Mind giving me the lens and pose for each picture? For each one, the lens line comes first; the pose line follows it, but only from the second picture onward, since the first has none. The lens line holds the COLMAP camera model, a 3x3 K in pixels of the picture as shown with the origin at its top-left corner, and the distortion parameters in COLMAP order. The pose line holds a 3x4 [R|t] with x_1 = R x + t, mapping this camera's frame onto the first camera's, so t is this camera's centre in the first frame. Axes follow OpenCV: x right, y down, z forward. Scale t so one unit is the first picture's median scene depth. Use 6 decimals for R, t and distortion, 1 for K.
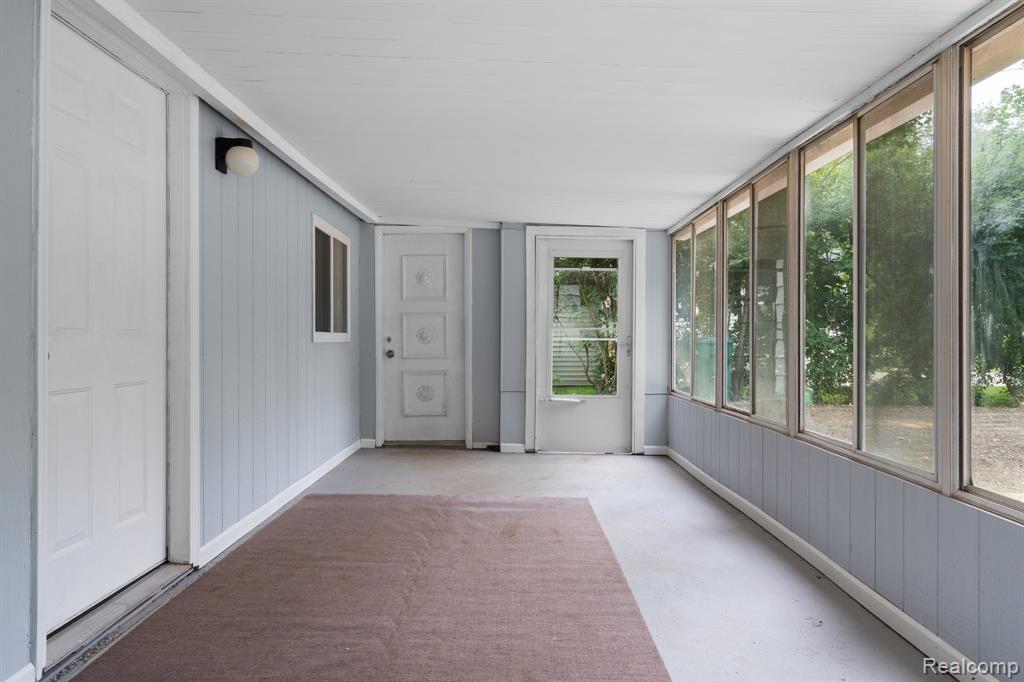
lens RADIAL K [[677.5, 0, 516.3], [0, 677.5, 338.6], [0, 0, 1]] dist [-0.000774, 0.000544]
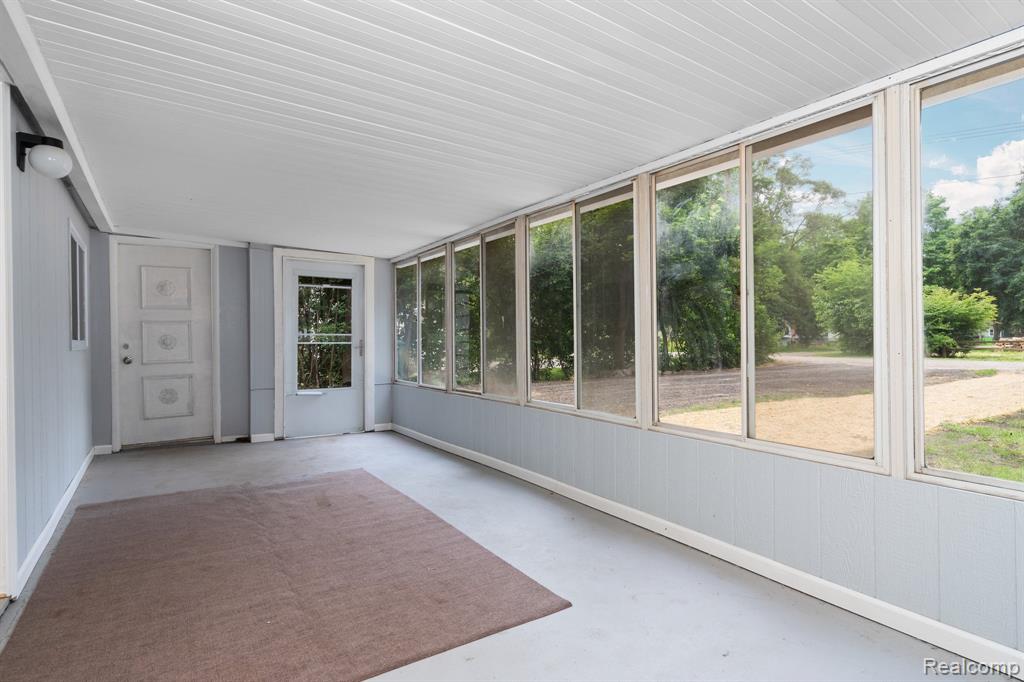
lens RADIAL K [[521.8, 0, 511.1], [0, 521.8, 340.2], [0, 0, 1]] dist [-0.000536, 0.000901]
pose [[0.841909, -0.013230, 0.539458, -0.129941], [0.013721, 0.999901, 0.003109, -0.002627], [-0.539446, 0.004785, 0.842007, 0.017986]]
